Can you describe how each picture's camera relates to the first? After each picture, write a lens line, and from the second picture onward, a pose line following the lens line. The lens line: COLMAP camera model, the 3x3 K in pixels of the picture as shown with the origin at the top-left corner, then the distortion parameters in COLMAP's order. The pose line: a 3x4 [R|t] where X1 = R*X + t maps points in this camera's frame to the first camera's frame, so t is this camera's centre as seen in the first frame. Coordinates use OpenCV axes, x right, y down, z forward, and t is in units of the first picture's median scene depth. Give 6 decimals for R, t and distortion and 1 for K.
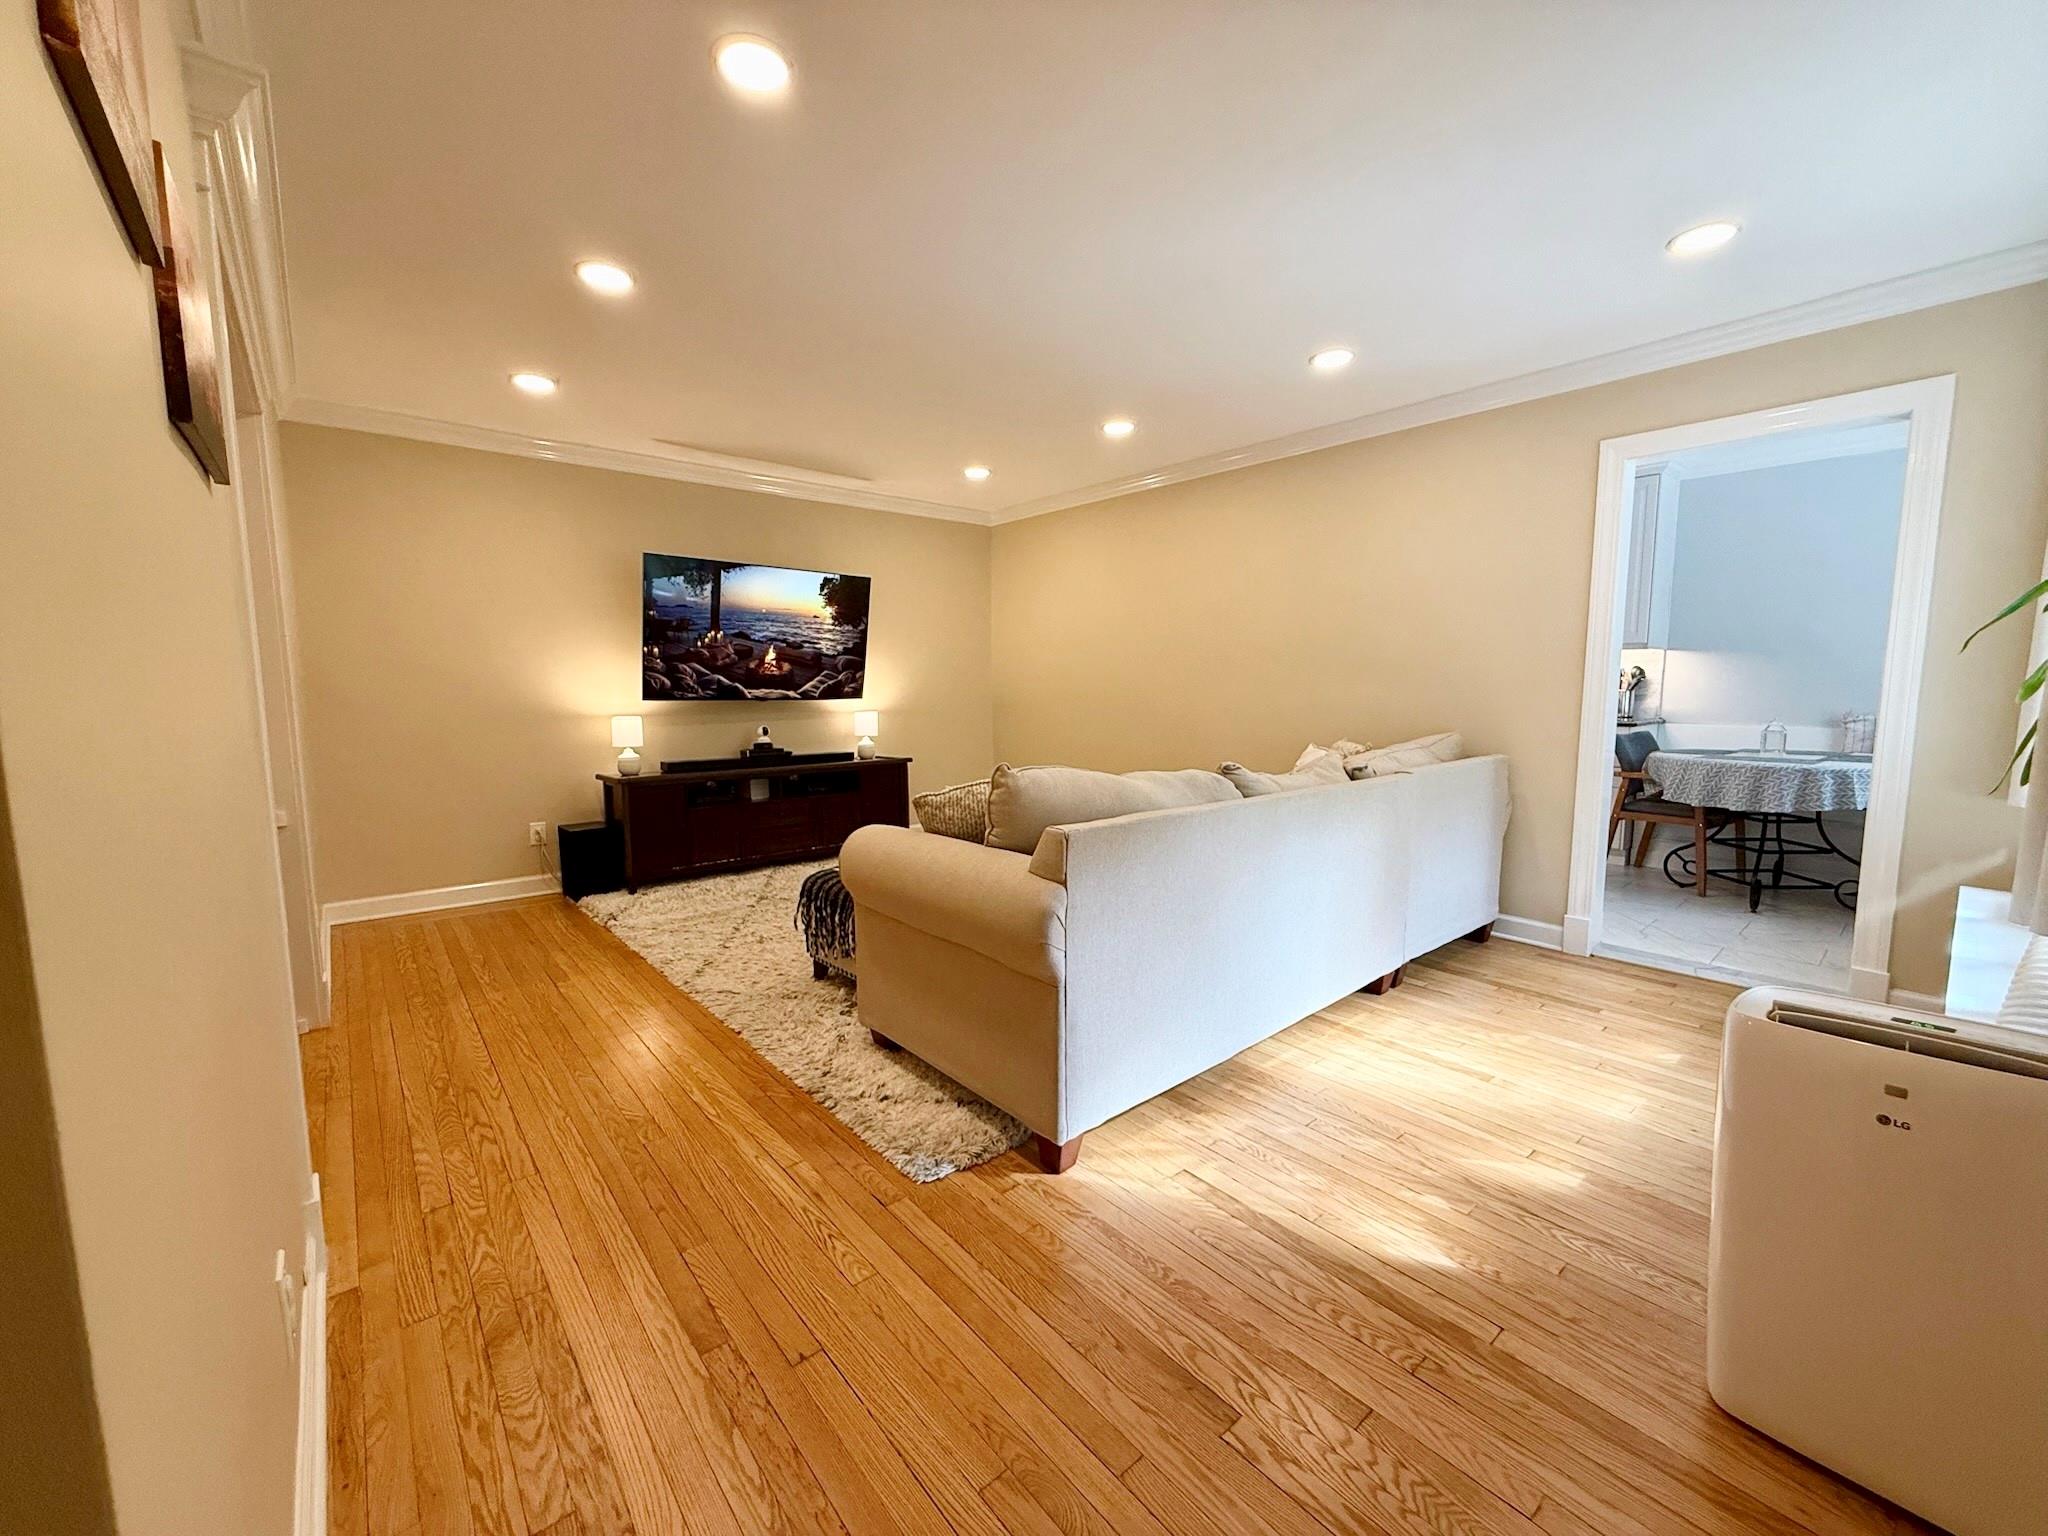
lens RADIAL K [[813.6, 0, 1025.4], [0, 813.6, 762.3], [0, 0, 1]] dist [-0.000977, -0.000956]
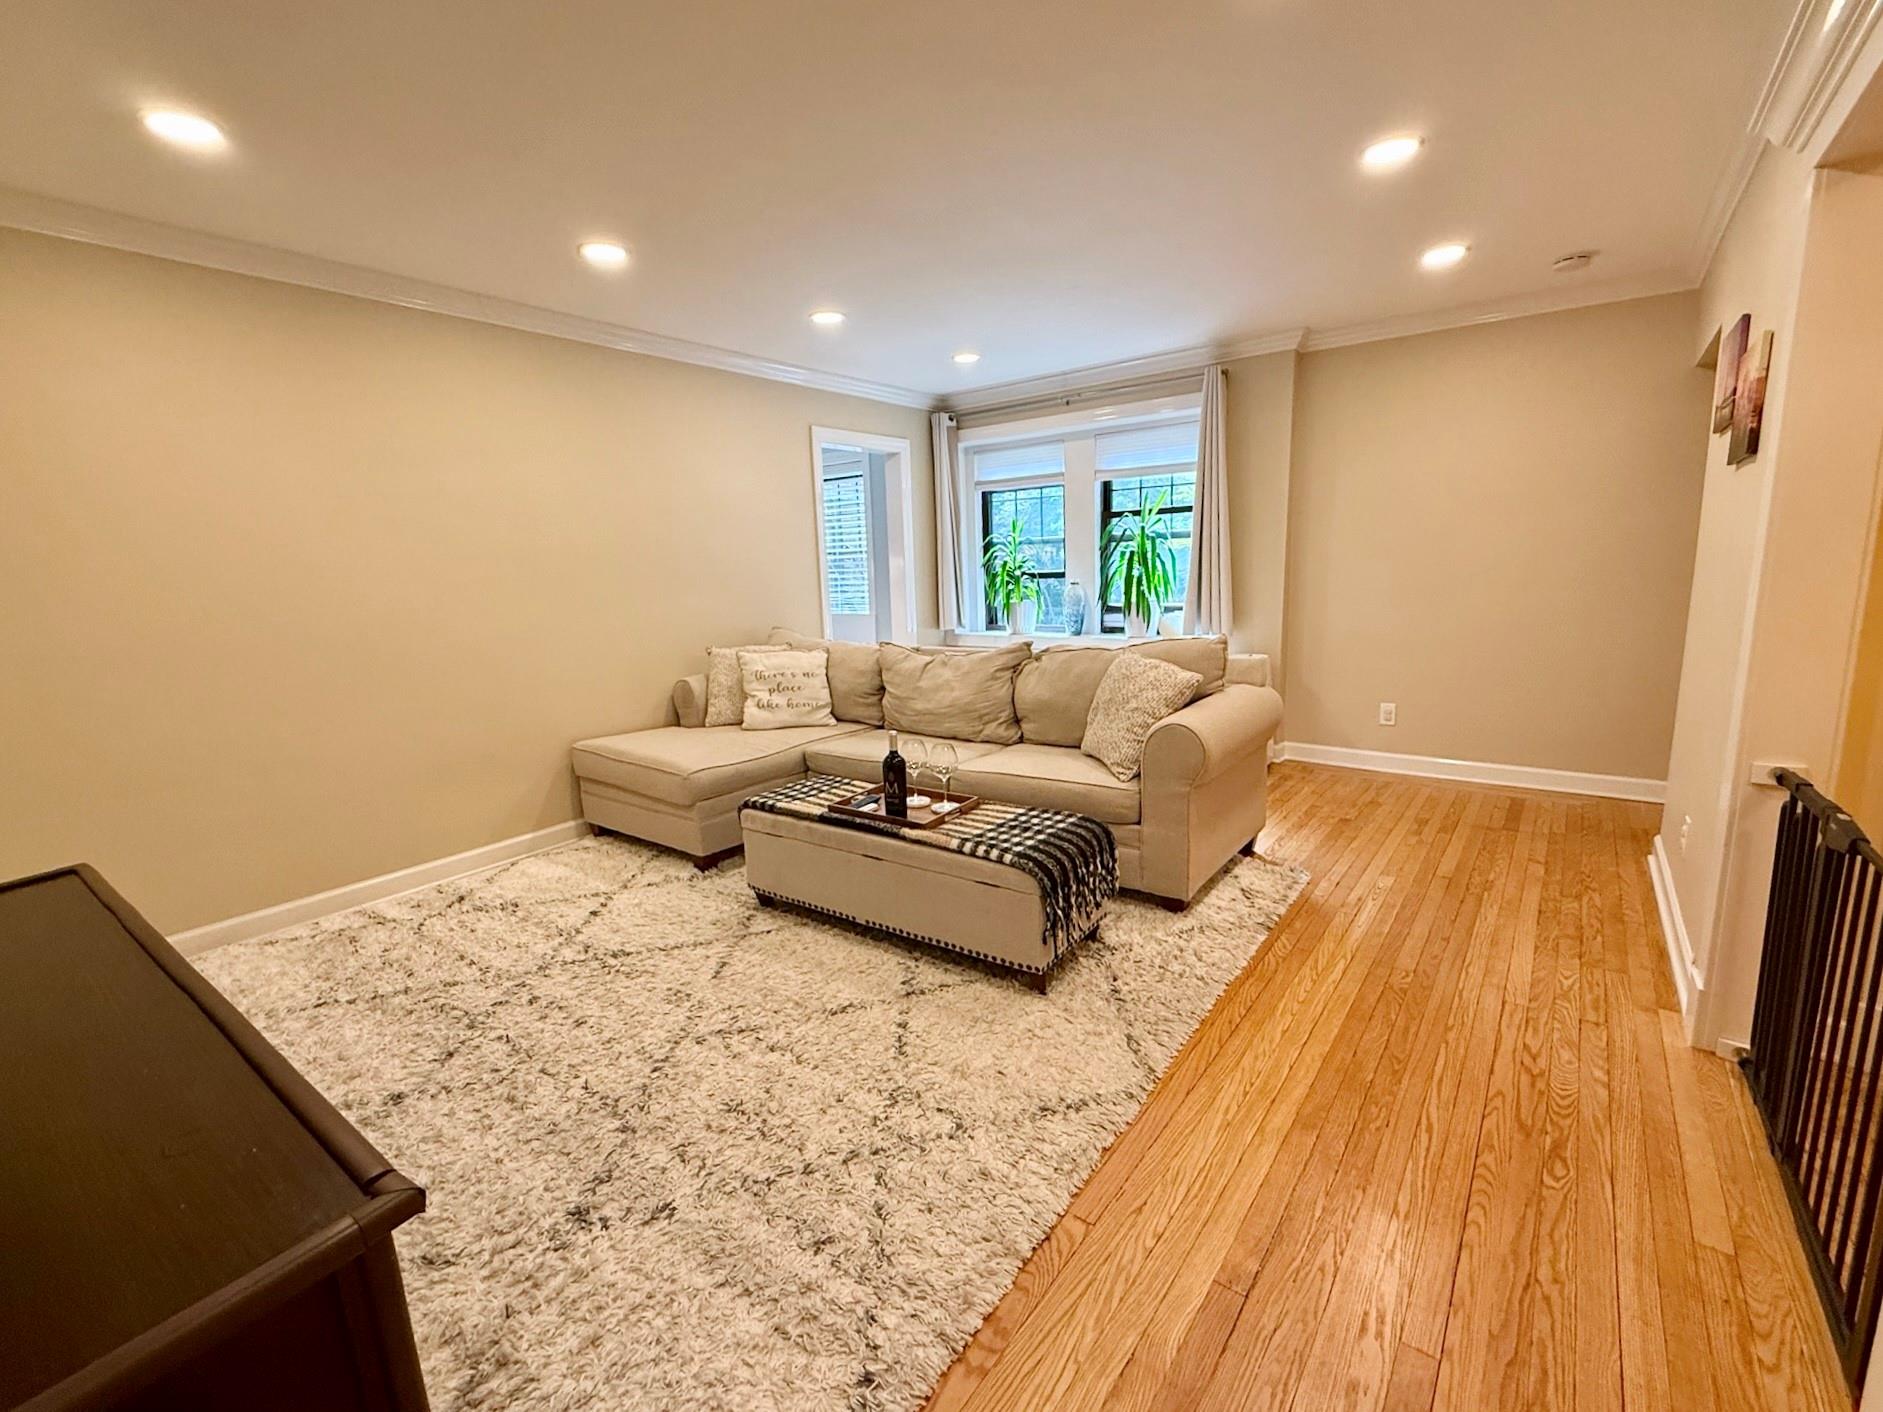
lens RADIAL K [[819.4, 0, 945.0], [0, 819.4, 710.8], [0, 0, 1]] dist [0.003475, 0.000165]
pose [[-0.215431, -0.166553, 0.962211, -1.396801], [0.128604, 0.971927, 0.197028, -0.221819], [-0.968014, 0.166190, -0.187964, 1.805789]]
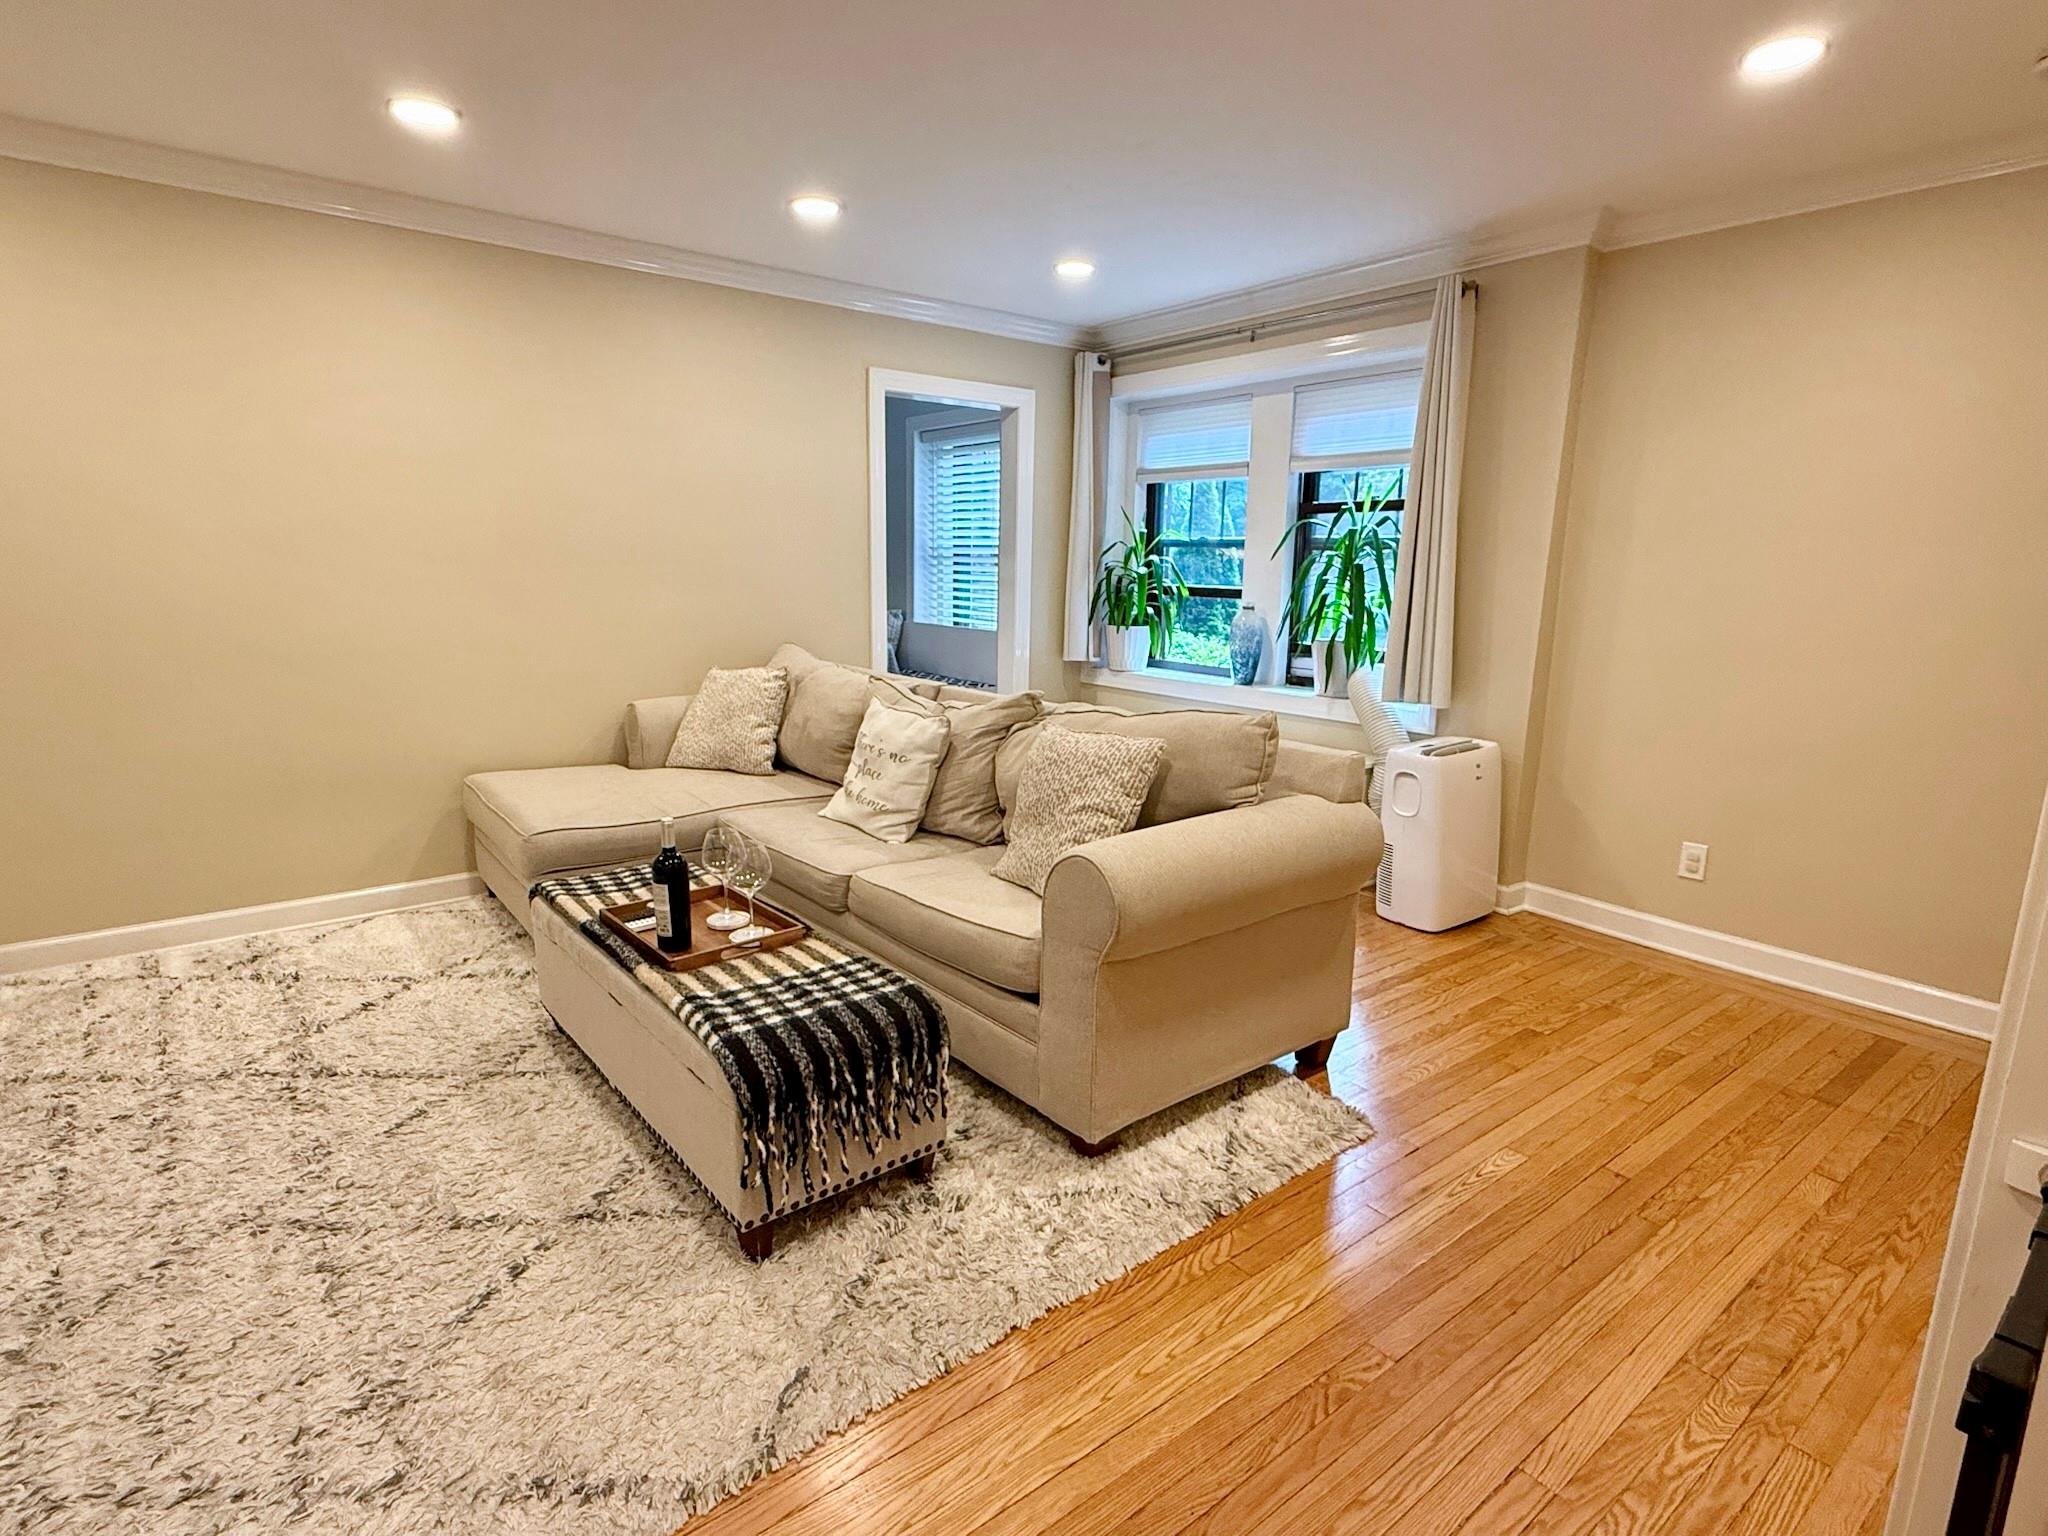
lens RADIAL K [[1047.2, 0, 1023.9], [0, 1047.2, 776.7], [0, 0, 1]] dist [-0.000833, 0.000710]
pose [[0.039508, -0.202121, 0.978563, -1.199216], [0.077650, 0.976987, 0.198660, -0.177243], [-0.996198, 0.068137, 0.054293, 1.210820]]
